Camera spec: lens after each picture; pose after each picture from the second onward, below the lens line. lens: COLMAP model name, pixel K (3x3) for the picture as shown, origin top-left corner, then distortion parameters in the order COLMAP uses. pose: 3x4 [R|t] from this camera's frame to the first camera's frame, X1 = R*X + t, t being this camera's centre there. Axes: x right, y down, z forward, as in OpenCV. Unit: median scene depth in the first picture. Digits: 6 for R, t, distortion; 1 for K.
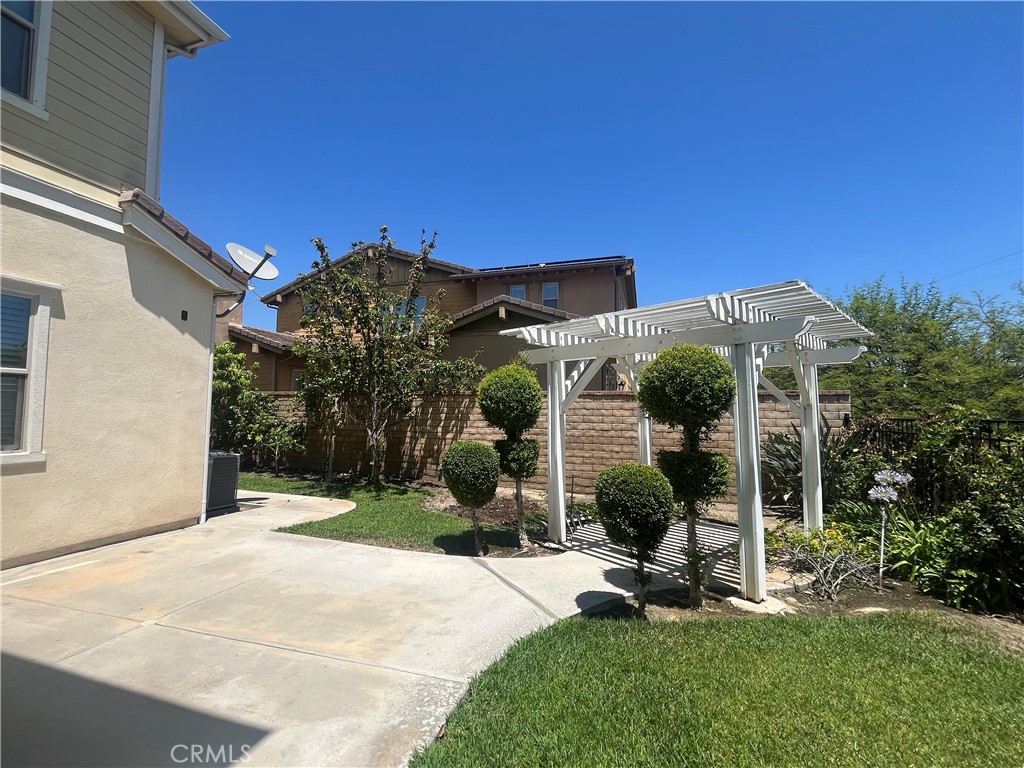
lens RADIAL K [[444.3, 0, 508.5], [0, 444.3, 386.0], [0, 0, 1]] dist [0.000001, -0.000005]
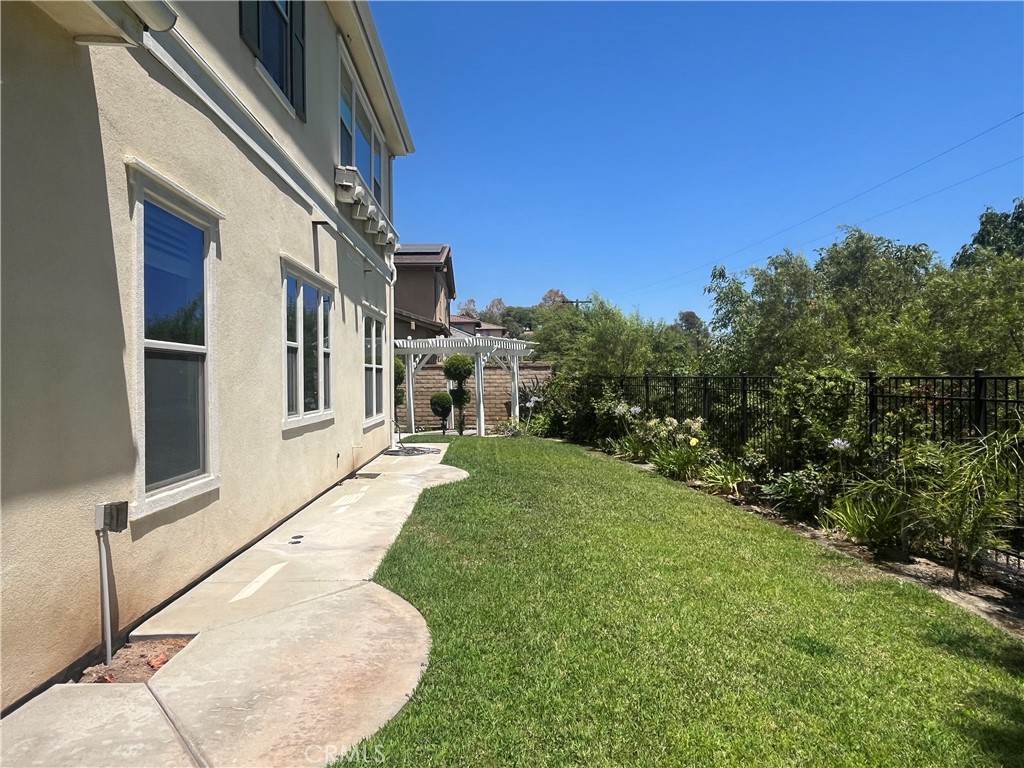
lens RADIAL K [[638.2, 0, 510.8], [0, 638.2, 385.6], [0, 0, 1]] dist [-0.002406, -0.000938]
pose [[0.938129, -0.020415, 0.345684, -0.545147], [-0.003373, 0.997675, 0.068074, -0.123250], [-0.346269, -0.065028, 0.935879, -2.264918]]
